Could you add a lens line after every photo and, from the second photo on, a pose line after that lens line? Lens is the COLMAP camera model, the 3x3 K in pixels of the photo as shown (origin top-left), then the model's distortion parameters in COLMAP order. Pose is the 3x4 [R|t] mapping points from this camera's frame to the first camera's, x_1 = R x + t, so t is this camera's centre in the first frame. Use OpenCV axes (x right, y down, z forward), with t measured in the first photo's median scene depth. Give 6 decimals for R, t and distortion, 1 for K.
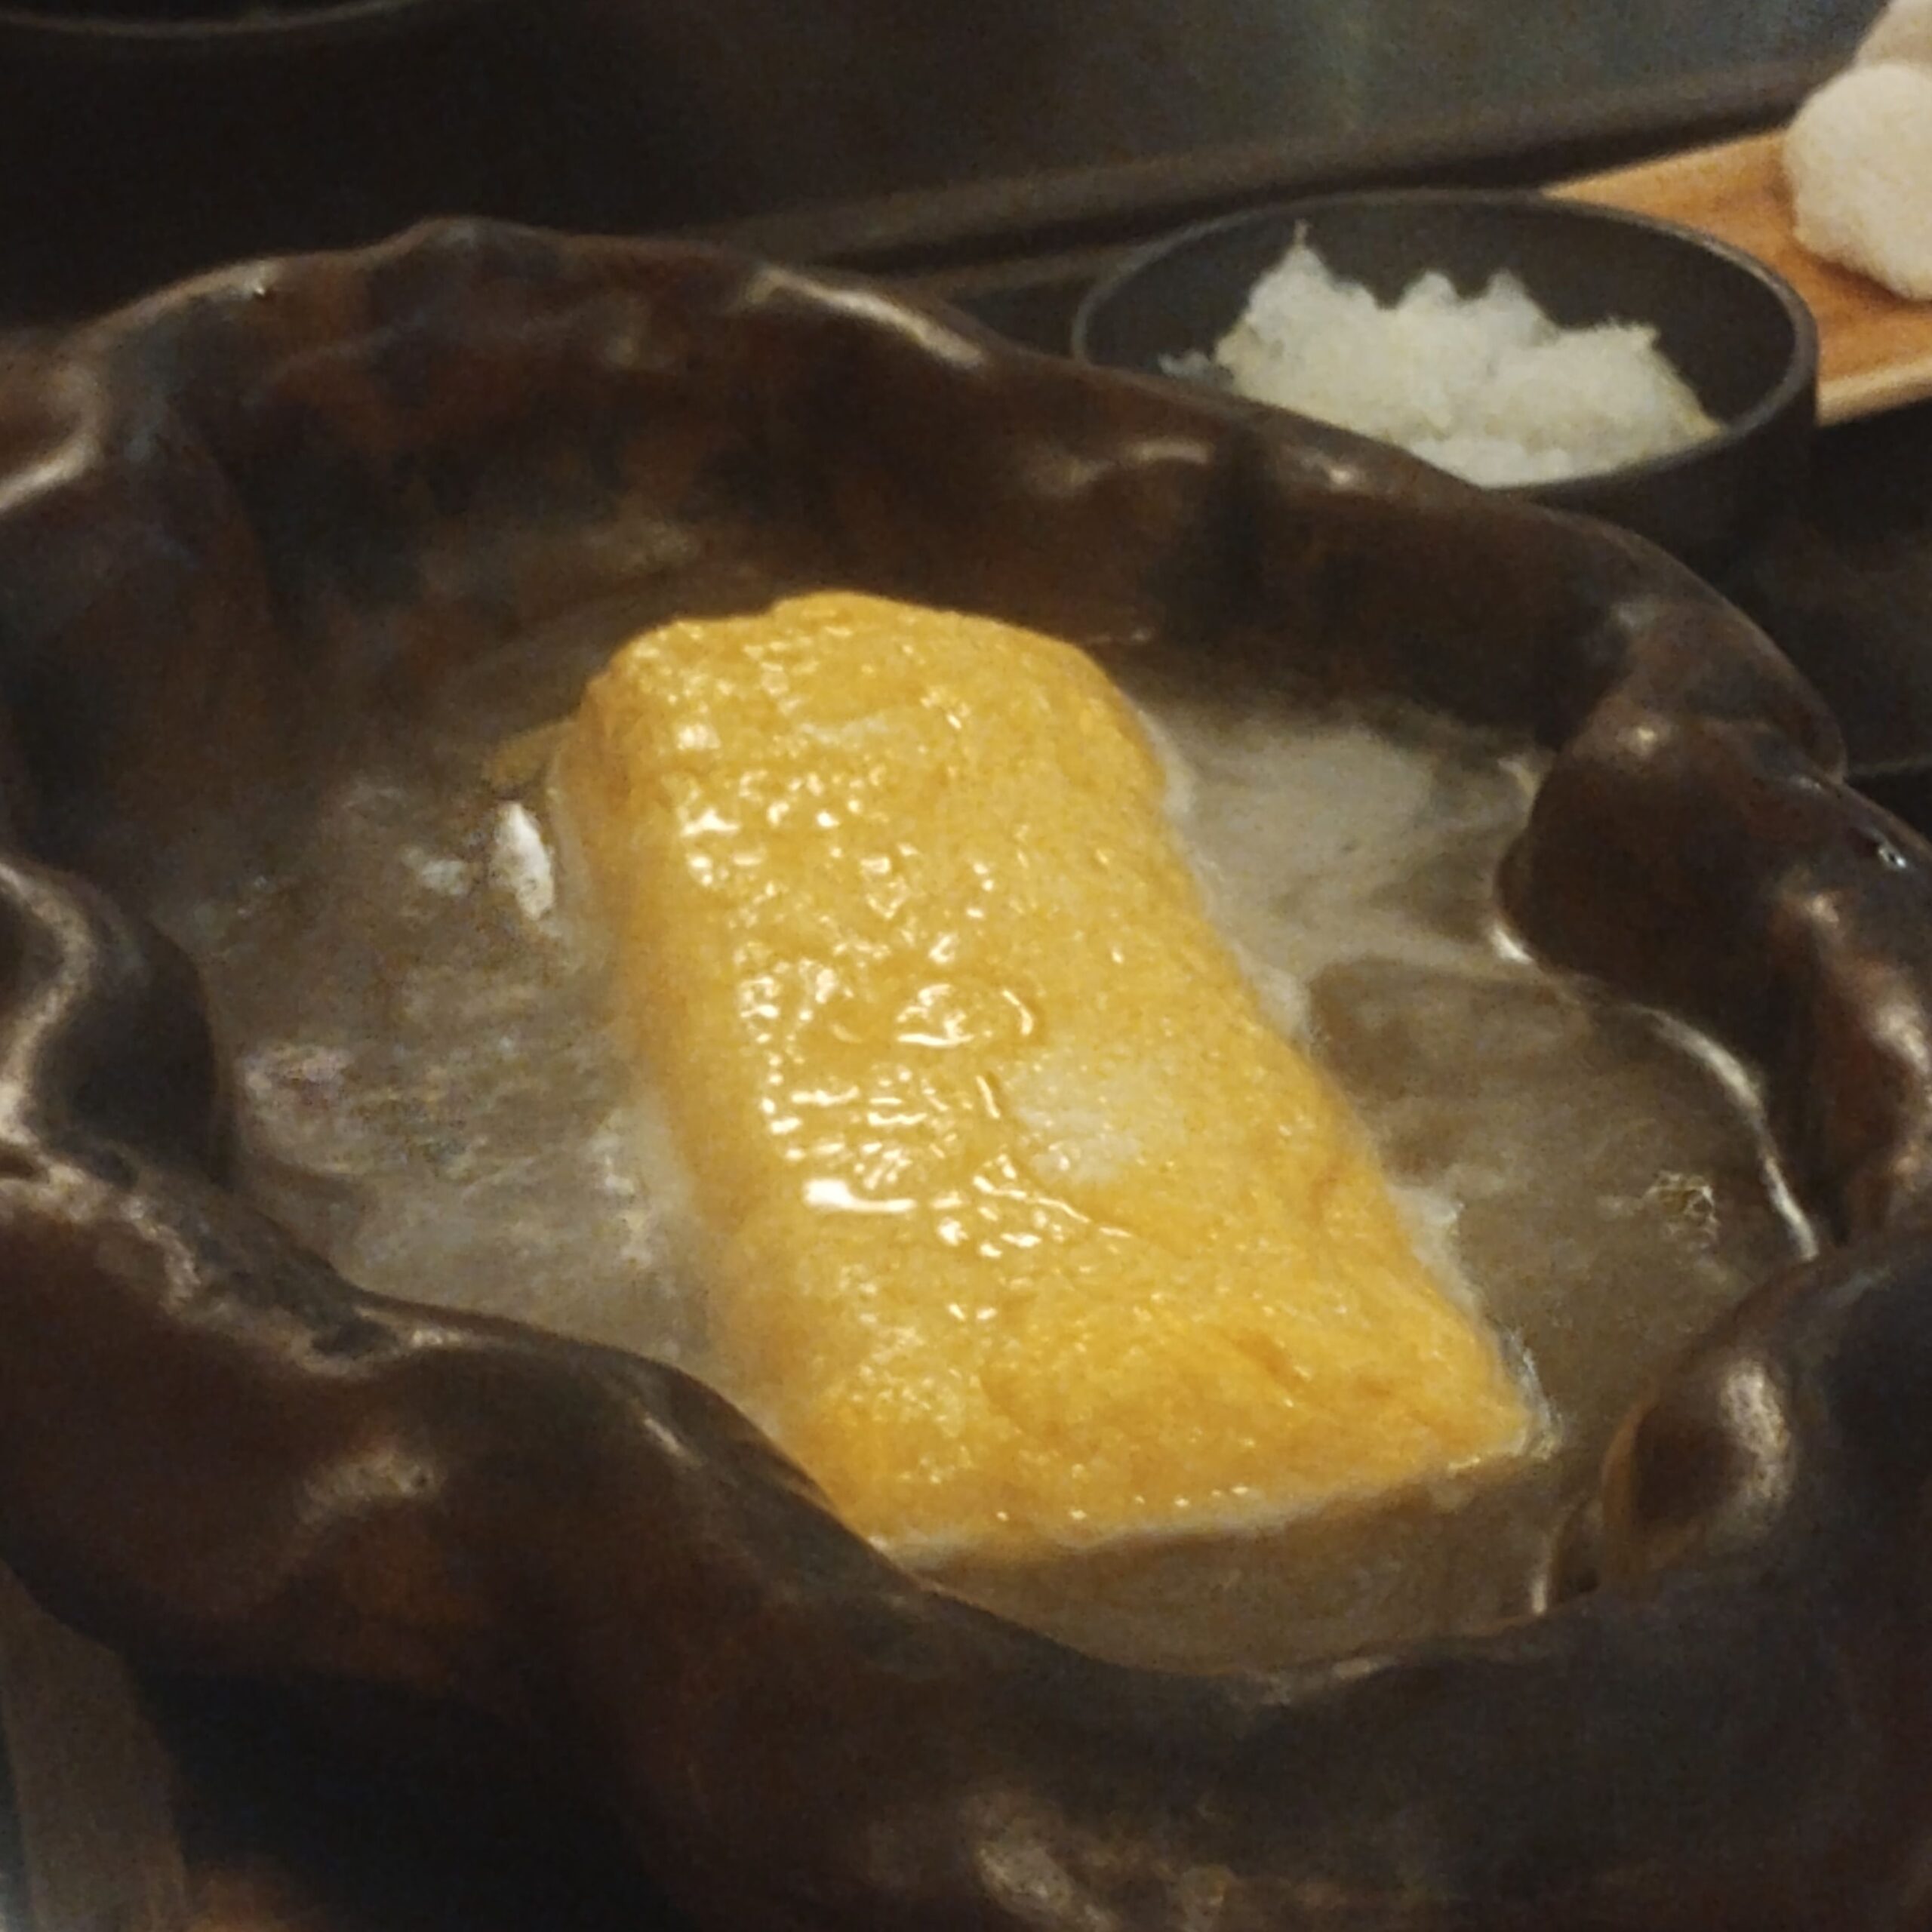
lens RADIAL K [[2839.2, 0, 966.0], [0, 2839.2, 966.0], [0, 0, 1]] dist [0.027883, 0.085764]
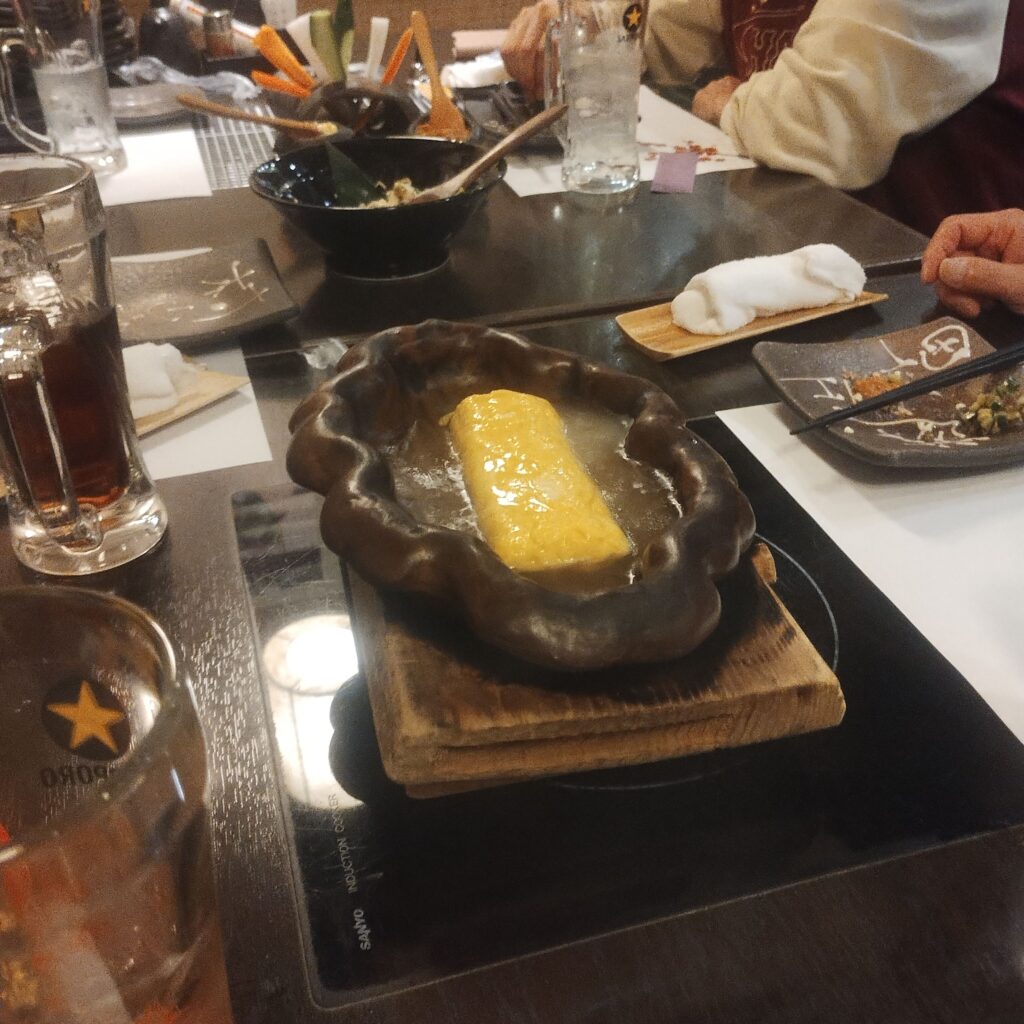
lens RADIAL K [[1504.8, 0, 512.0], [0, 1504.8, 512.0], [0, 0, 1]] dist [0.027883, 0.085764]
pose [[0.981633, 0.007519, -0.190631, 0.505669], [0.007214, 0.997045, 0.076475, -0.119005], [0.190643, -0.076446, 0.978678, -1.752975]]
